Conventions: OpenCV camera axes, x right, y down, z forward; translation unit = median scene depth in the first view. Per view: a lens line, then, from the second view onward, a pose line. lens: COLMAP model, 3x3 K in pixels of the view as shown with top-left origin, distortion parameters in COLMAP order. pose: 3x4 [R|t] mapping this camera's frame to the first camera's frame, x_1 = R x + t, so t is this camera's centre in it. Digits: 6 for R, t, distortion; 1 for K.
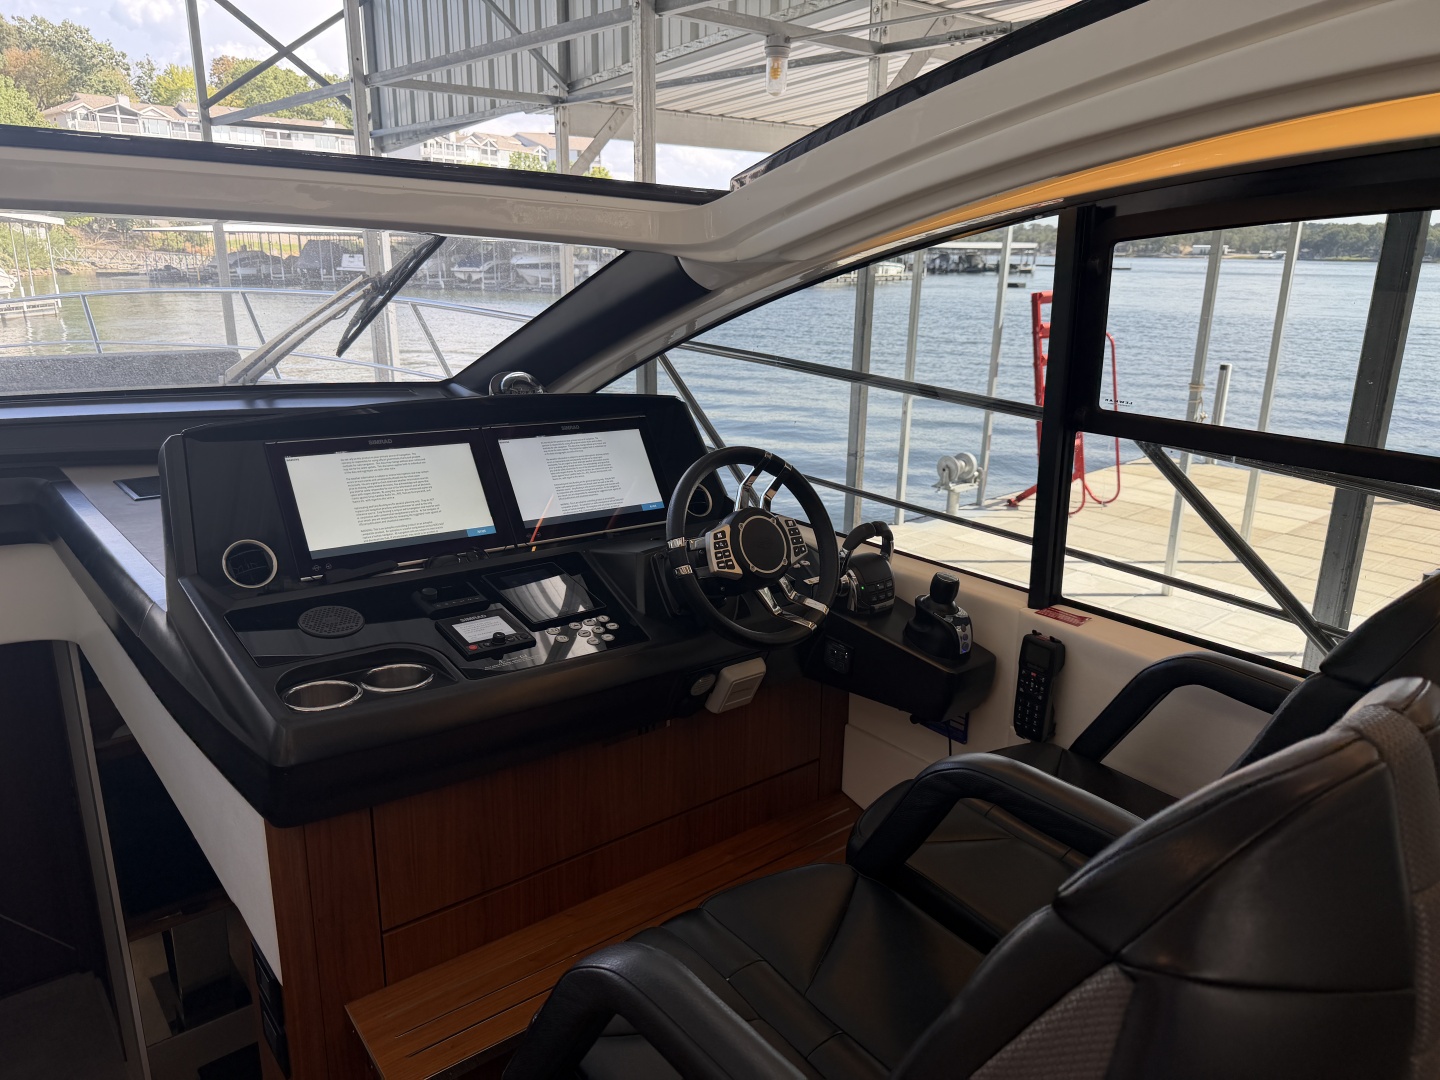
lens RADIAL K [[990.4, 0, 723.0], [0, 990.4, 566.5], [0, 0, 1]] dist [-0.018963, -0.001298]
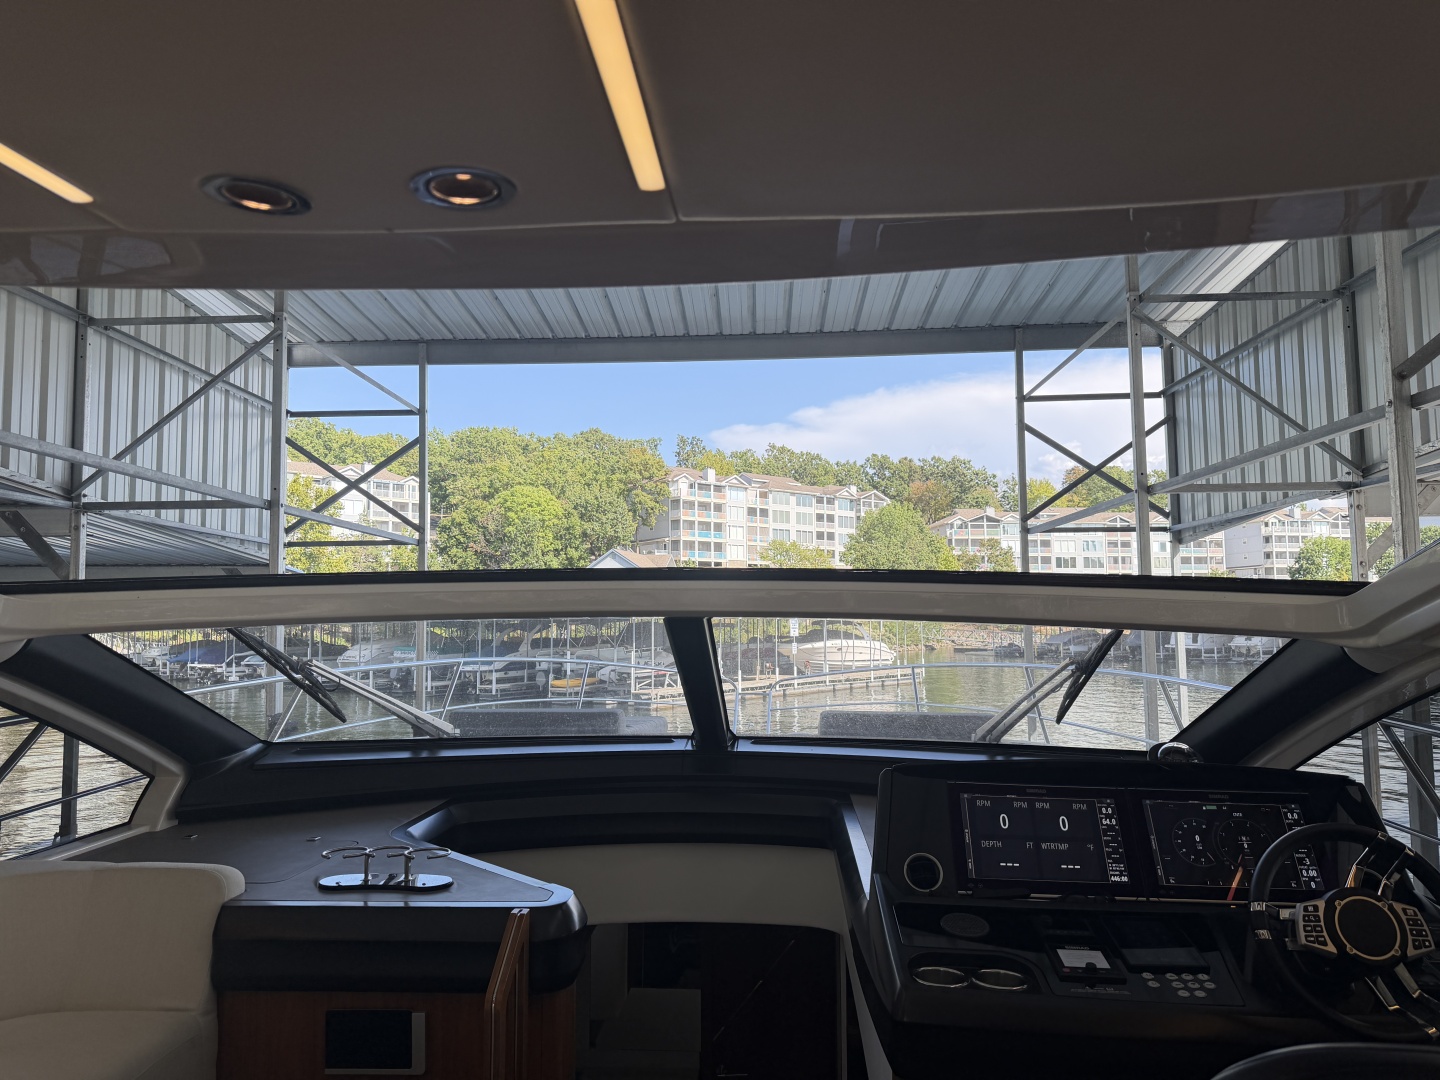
lens RADIAL K [[1028.1, 0, 720.0], [0, 1028.1, 540.0], [0, 0, 1]] dist [0.004743, -0.066034]
pose [[0.706422, -0.071672, -0.704153, 0.117283], [-0.205424, 0.931276, -0.300876, 0.019328], [0.677325, 0.357196, 0.643150, -0.078969]]
